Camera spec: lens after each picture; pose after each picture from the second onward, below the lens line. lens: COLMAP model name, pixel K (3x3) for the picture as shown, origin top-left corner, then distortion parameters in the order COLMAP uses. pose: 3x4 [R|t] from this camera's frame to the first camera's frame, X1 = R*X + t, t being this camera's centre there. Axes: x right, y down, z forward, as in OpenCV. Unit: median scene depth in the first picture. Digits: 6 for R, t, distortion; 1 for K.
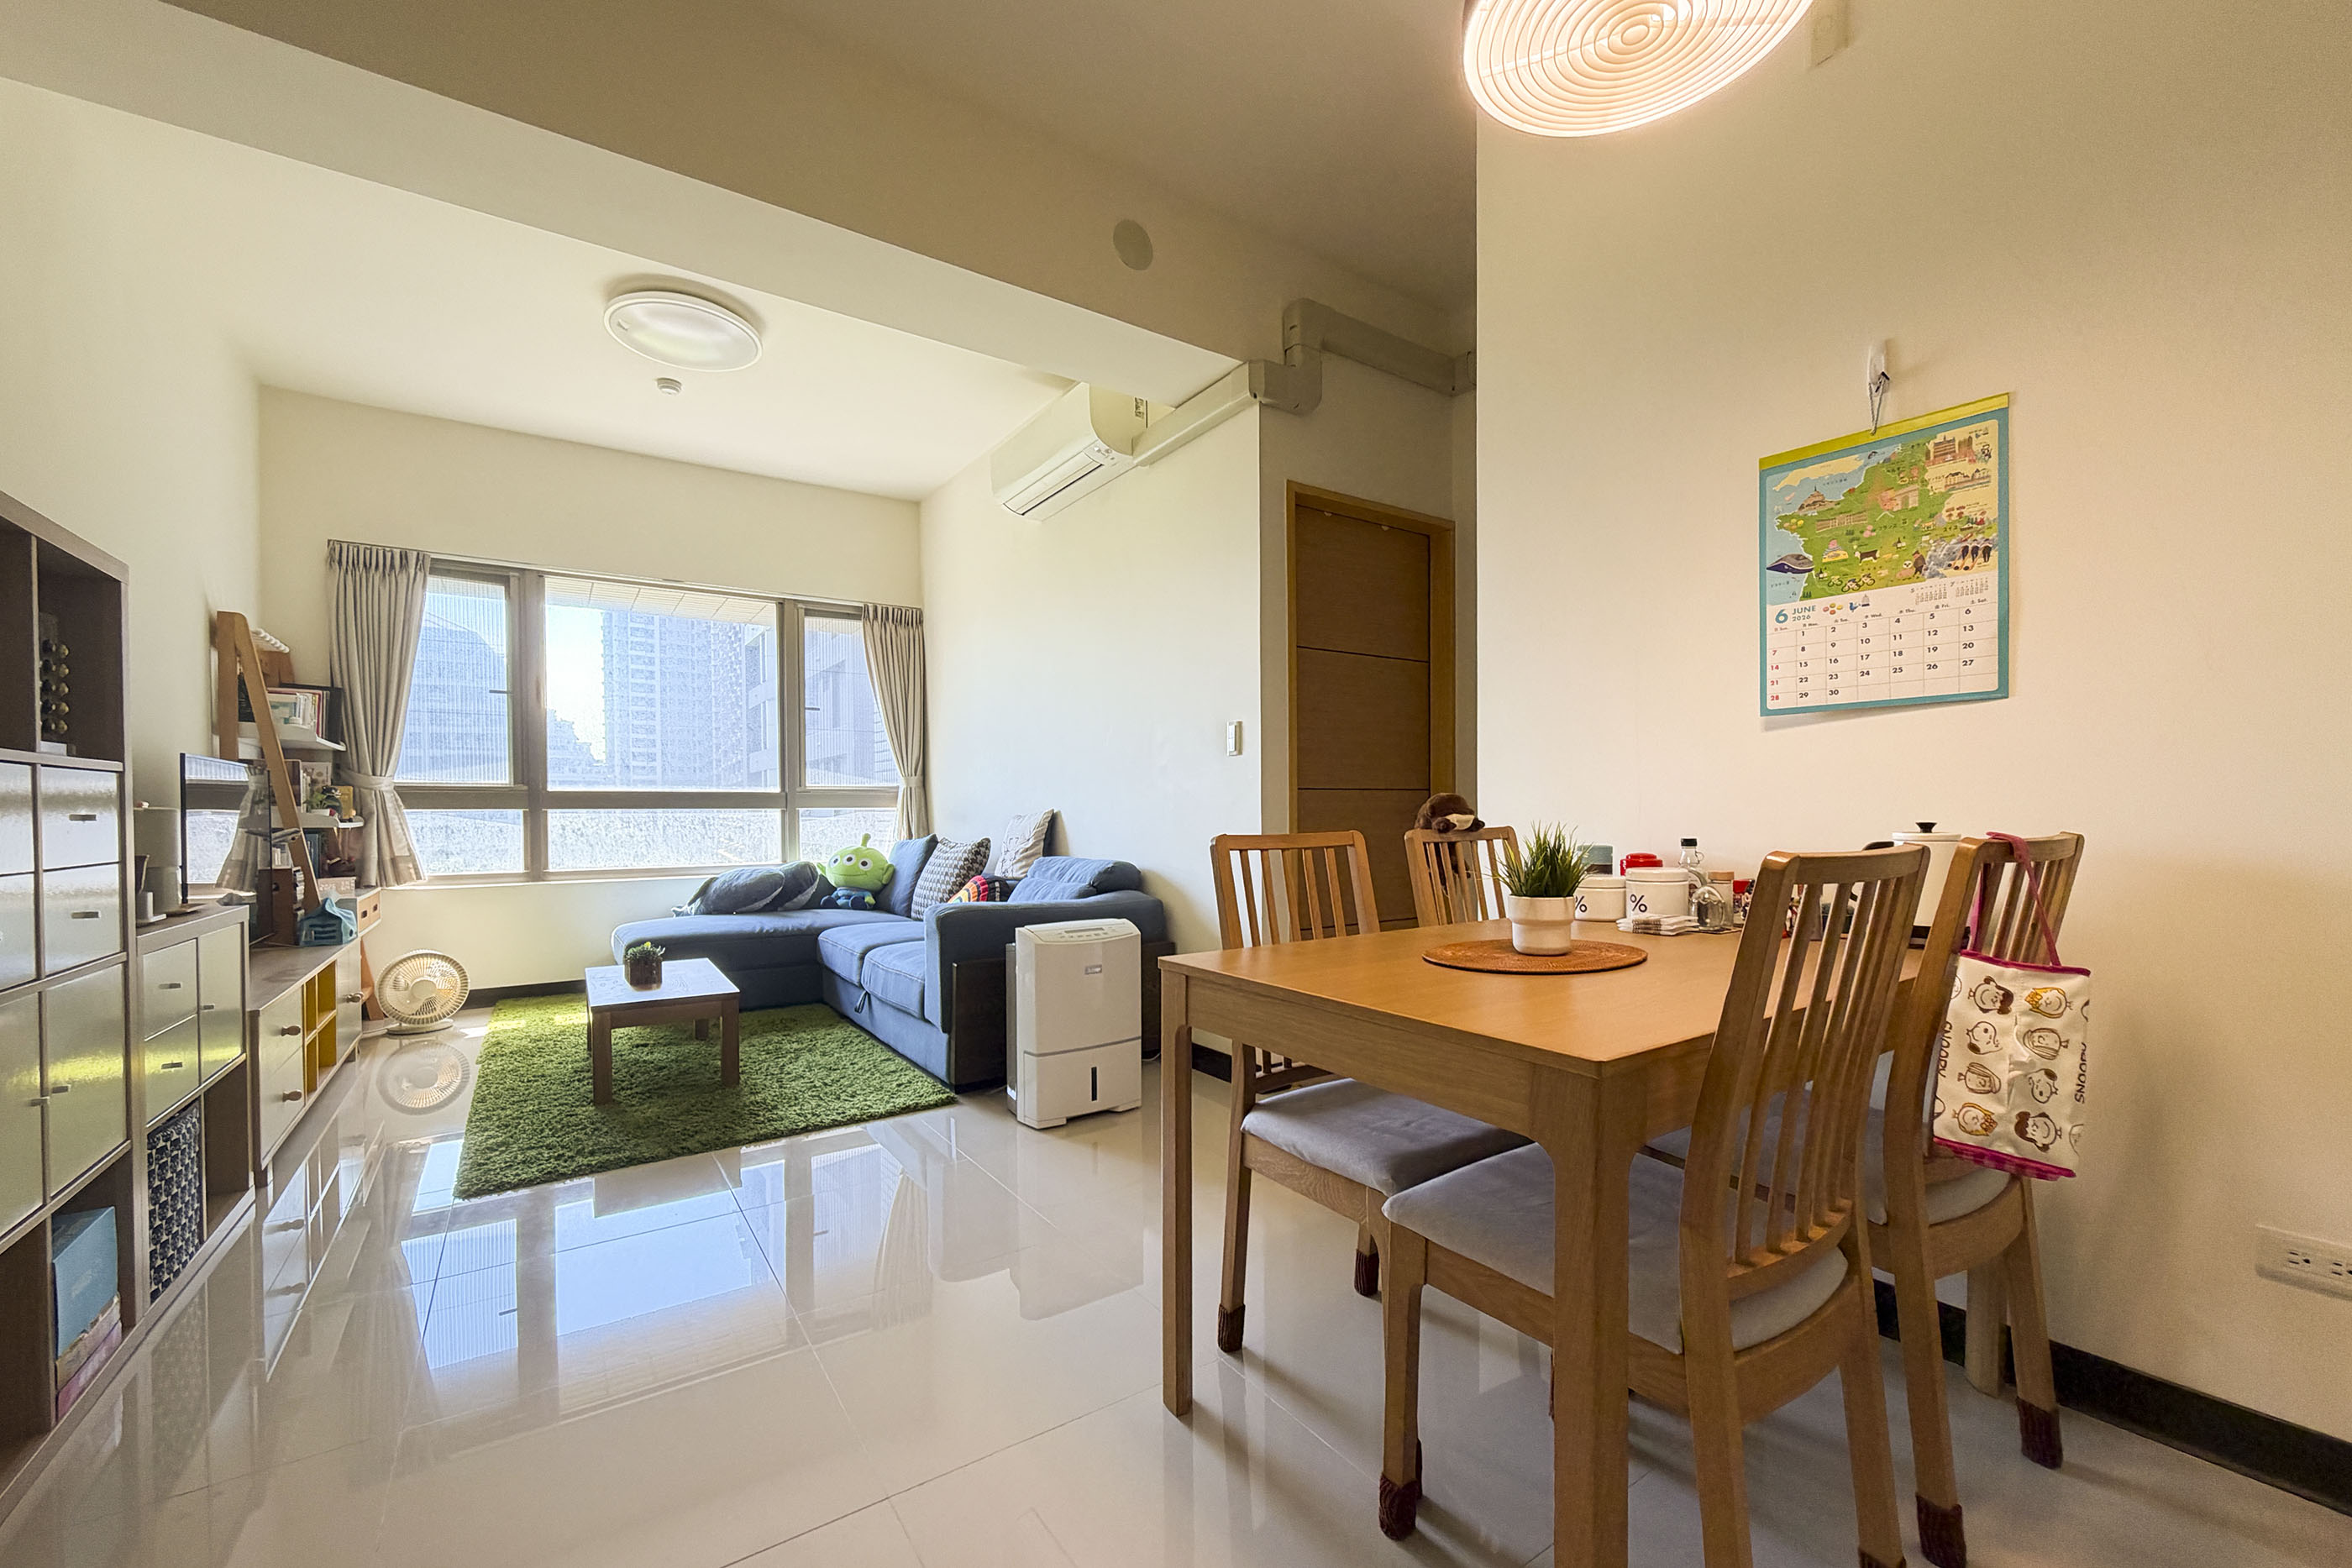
lens RADIAL K [[941.3, 0, 1177.5], [0, 941.3, 822.0], [0, 0, 1]] dist [0.001822, -0.000168]
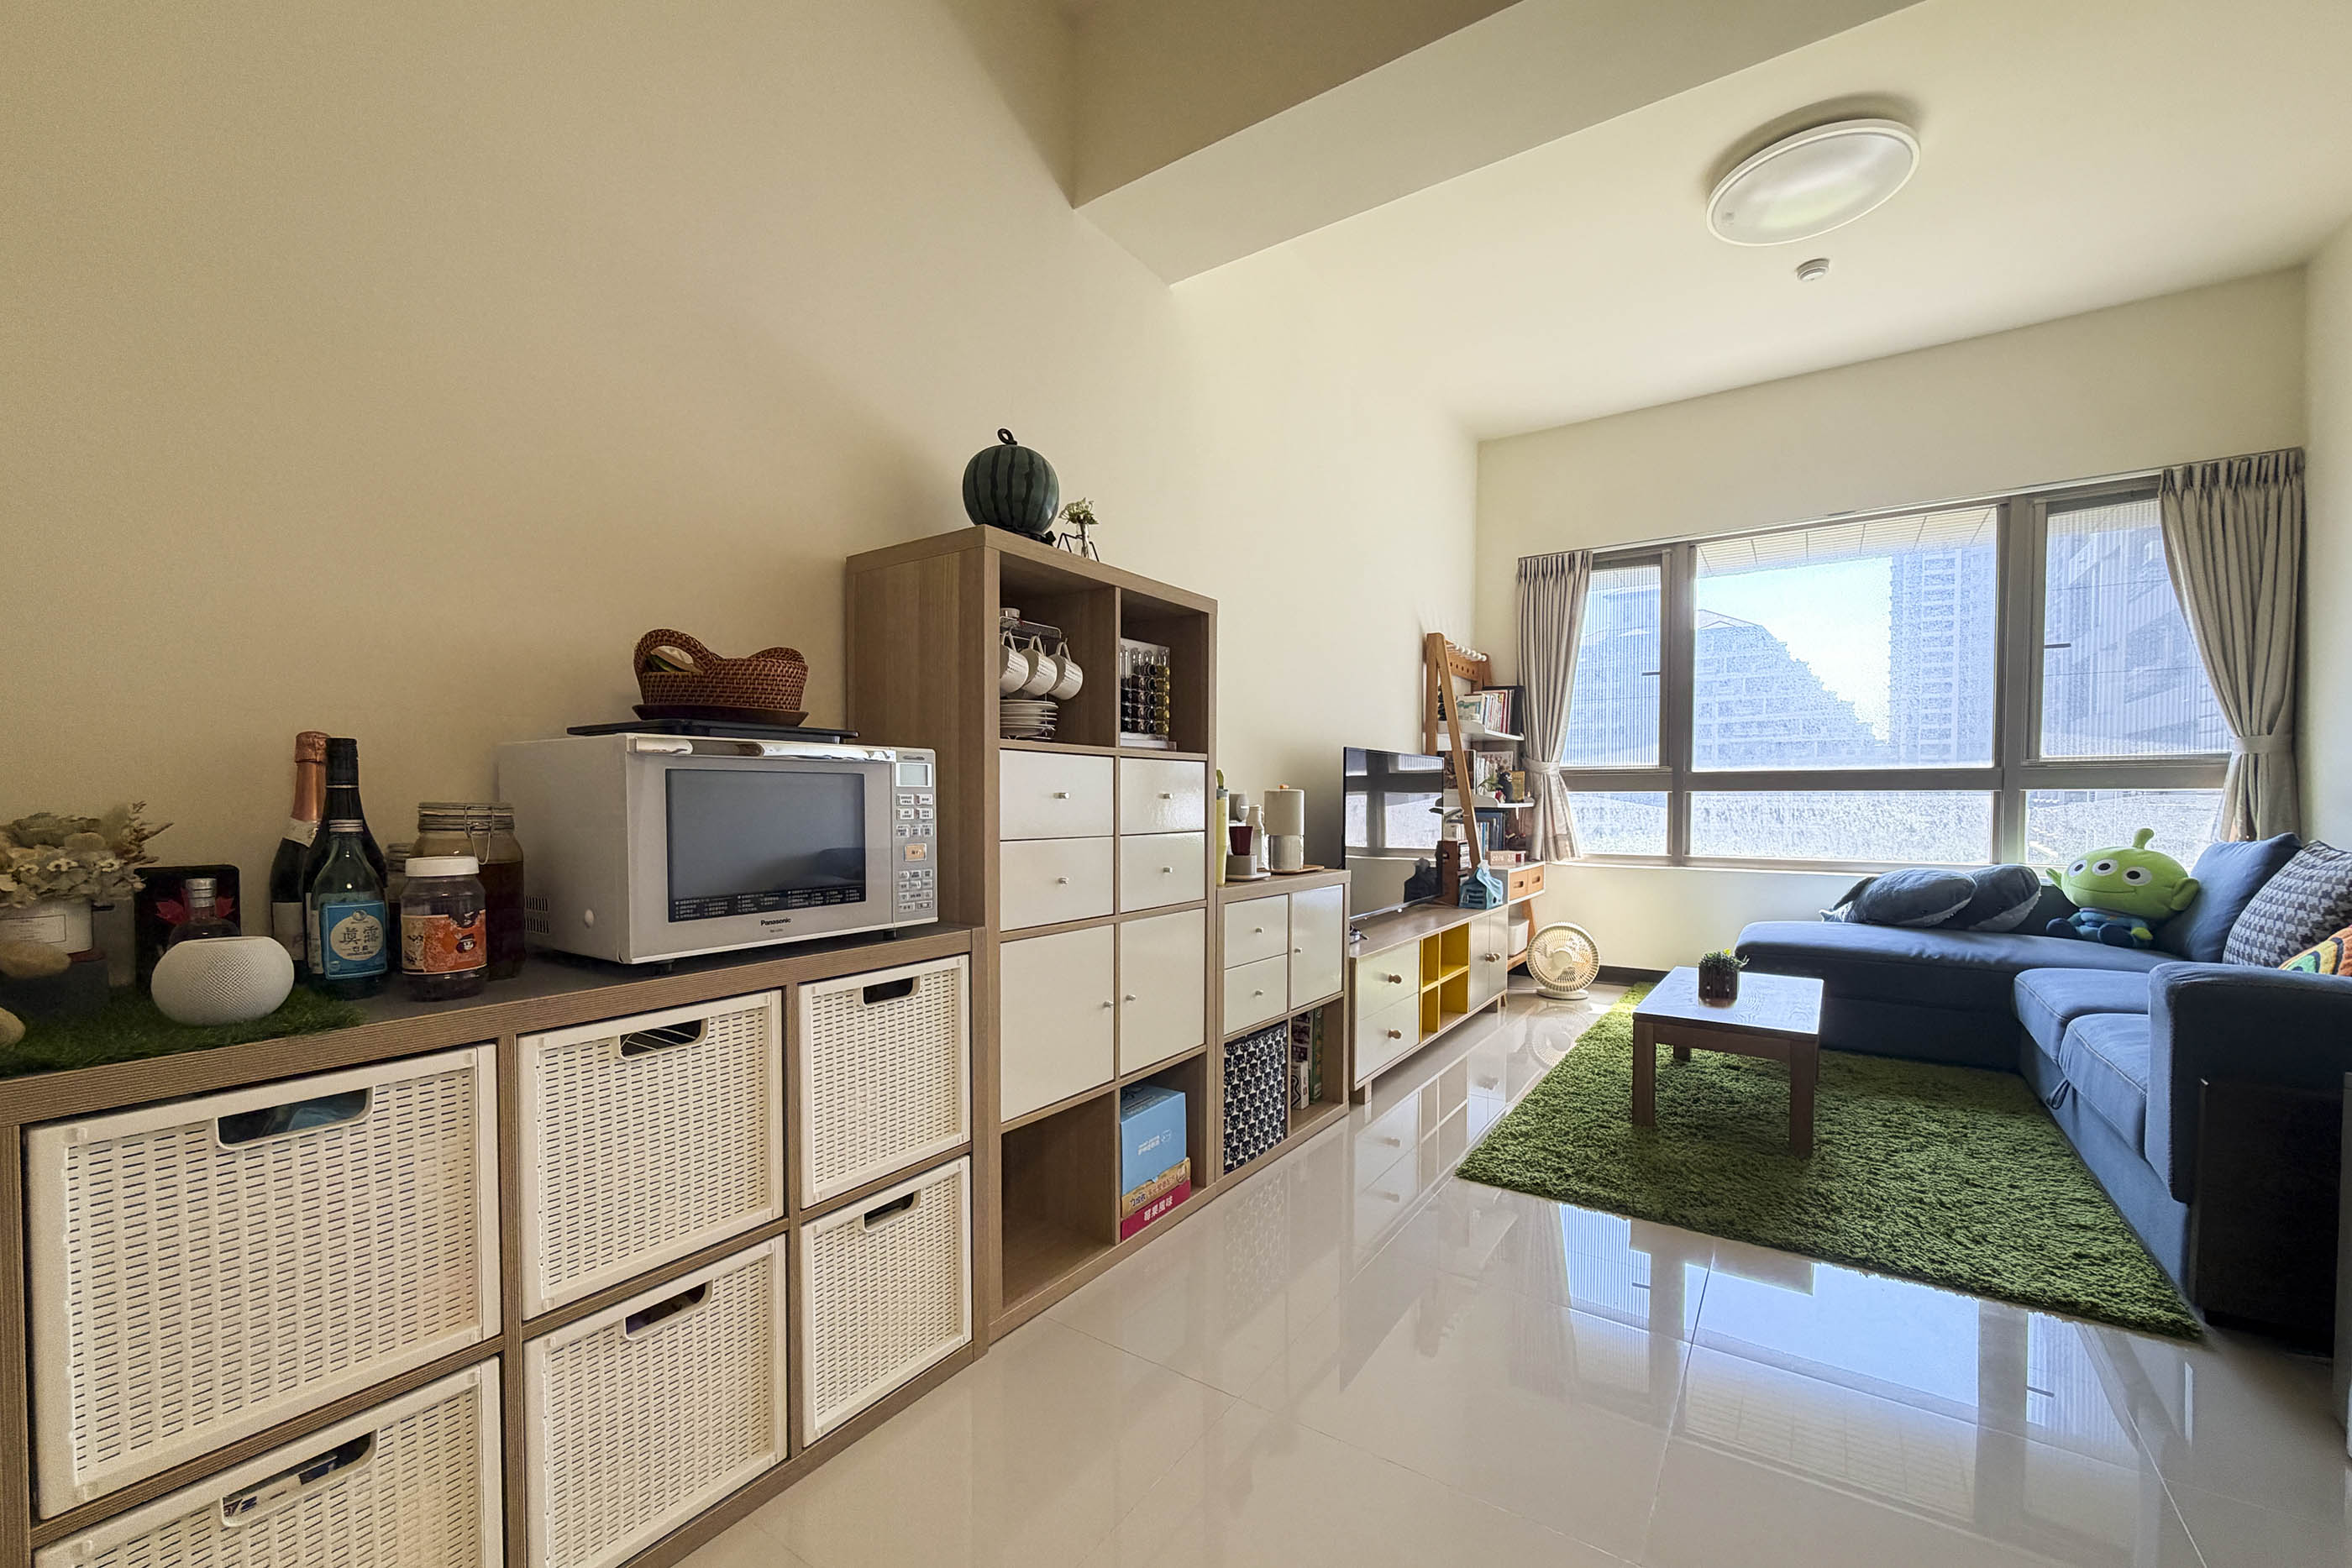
lens RADIAL K [[941.3, 0, 1177.5], [0, 941.3, 822.0], [0, 0, 1]] dist [0.001822, -0.000168]
pose [[0.370154, 0.027981, -0.928549, 0.027292], [-0.011924, 0.999607, 0.025369, -0.000609], [0.928894, 0.001682, 0.370343, 0.189356]]
